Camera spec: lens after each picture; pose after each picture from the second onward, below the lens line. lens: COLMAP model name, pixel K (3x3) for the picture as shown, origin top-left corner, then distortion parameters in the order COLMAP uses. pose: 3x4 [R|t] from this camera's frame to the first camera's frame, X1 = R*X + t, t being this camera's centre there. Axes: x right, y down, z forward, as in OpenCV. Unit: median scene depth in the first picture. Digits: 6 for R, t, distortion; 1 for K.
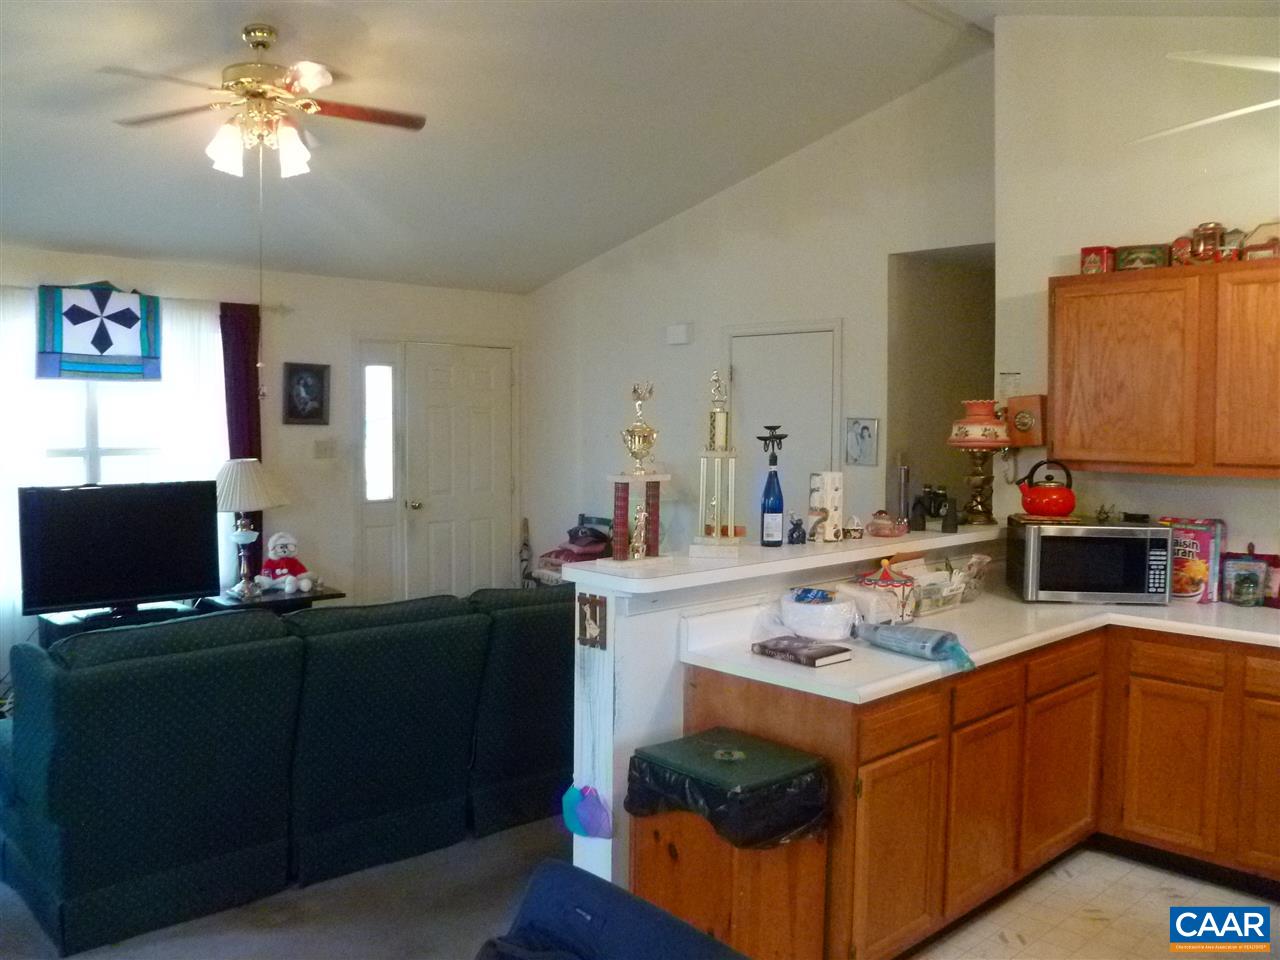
lens RADIAL K [[1087.2, 0, 635.3], [0, 1087.2, 480.4], [0, 0, 1]] dist [-0.085022, 0.033369]
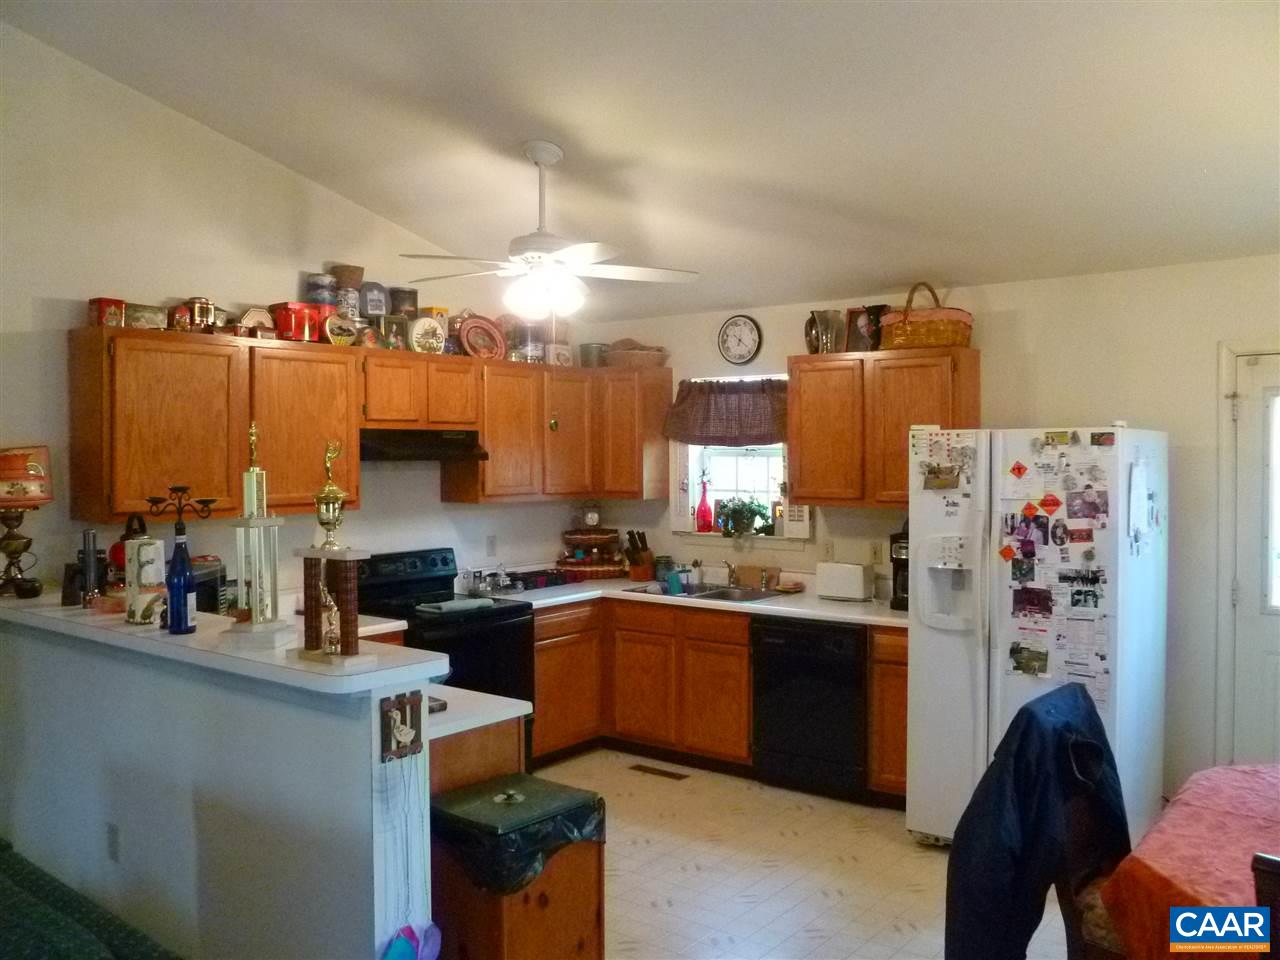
lens RADIAL K [[1087.2, 0, 642.7], [0, 1087.2, 483.0], [0, 0, 1]] dist [-0.085022, 0.033369]
pose [[-0.154111, -0.029097, 0.987625, -0.664766], [0.059526, 0.997477, 0.038676, -0.058369], [-0.986259, 0.064750, -0.151991, 0.704411]]
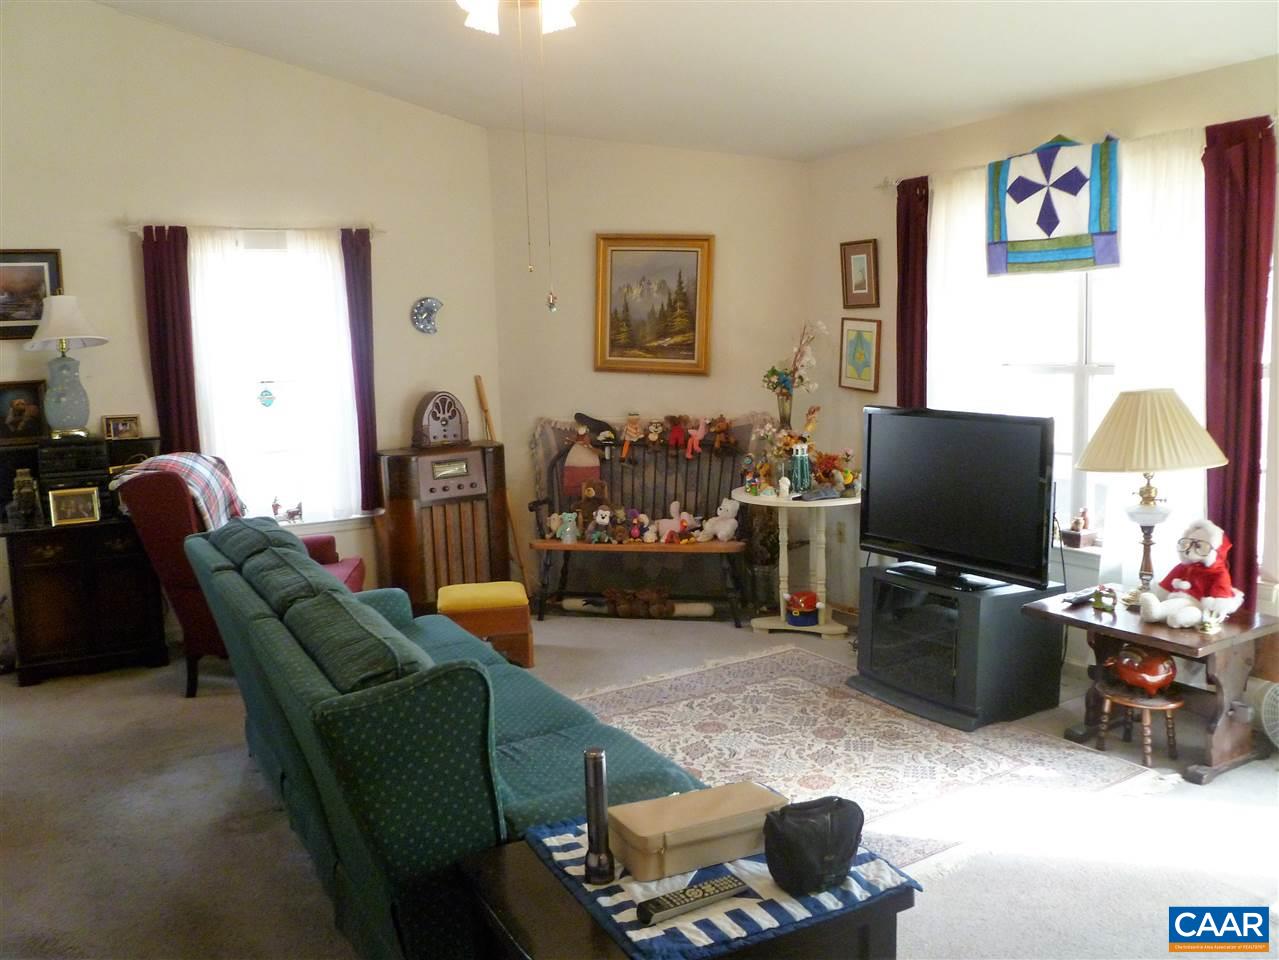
lens RADIAL K [[1086.3, 0, 631.6], [0, 1086.3, 476.0], [0, 0, 1]] dist [-0.085022, 0.033369]
pose [[-0.227521, 0.122965, -0.965978, 0.449499], [-0.026351, 0.990854, 0.132338, -0.065499], [0.973417, 0.055564, -0.222200, 1.313898]]
